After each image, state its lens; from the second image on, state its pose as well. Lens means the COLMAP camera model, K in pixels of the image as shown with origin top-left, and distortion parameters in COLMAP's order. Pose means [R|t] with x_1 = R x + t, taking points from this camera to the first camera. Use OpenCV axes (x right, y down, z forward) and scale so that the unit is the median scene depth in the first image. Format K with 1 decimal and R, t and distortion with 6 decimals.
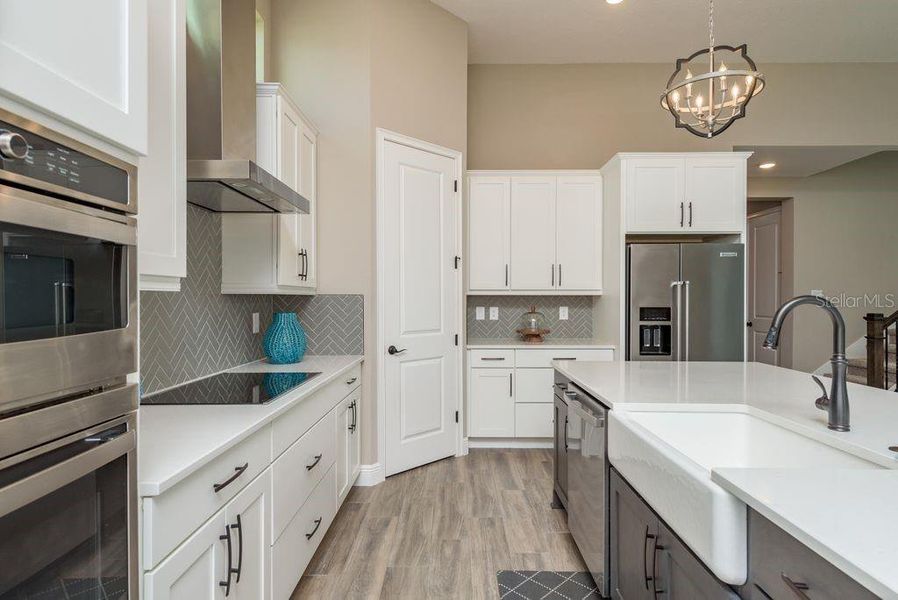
lens RADIAL K [[473.3, 0, 449.9], [0, 473.3, 298.8], [0, 0, 1]] dist [-0.004145, -0.000881]
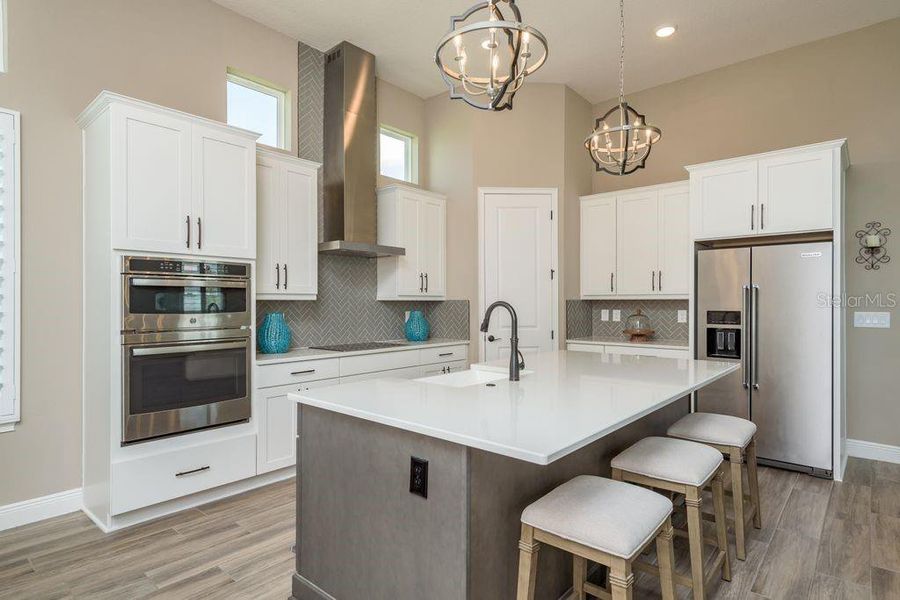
lens RADIAL K [[473.7, 0, 450.6], [0, 473.7, 302.3], [0, 0, 1]] dist [-0.005930, -0.000374]
pose [[0.761891, -0.001391, -0.647703, 0.645688], [0.000696, 0.999999, -0.001328, 0.000317], [0.647705, 0.000561, 0.761891, -0.161236]]
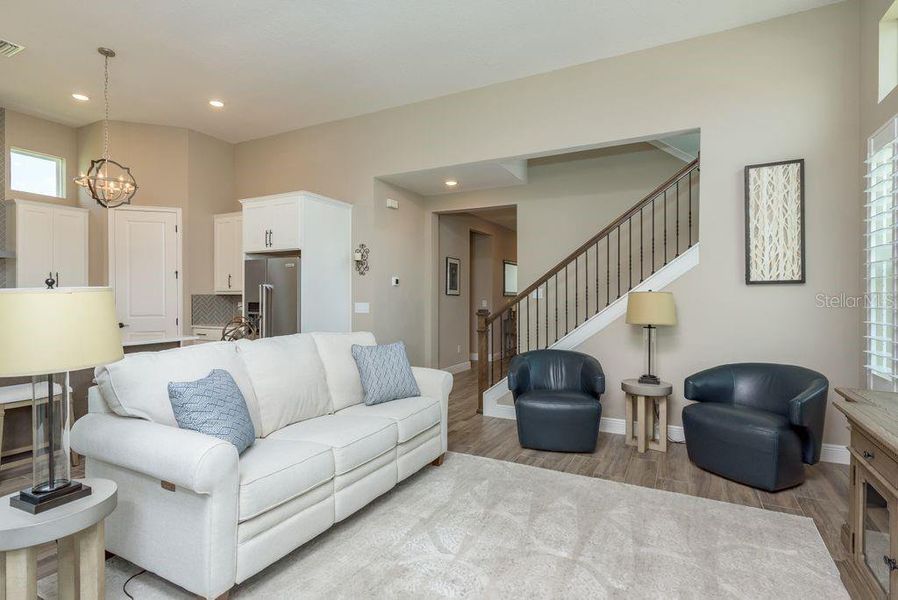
lens RADIAL K [[446.4, 0, 452.3], [0, 446.4, 299.1], [0, 0, 1]] dist [0.005258, -0.000612]
pose [[0.900137, 0.000988, -0.435605, 1.588597], [-0.001509, 0.999999, -0.000850, 0.008370], [0.435603, 0.001422, 0.900138, 0.009508]]
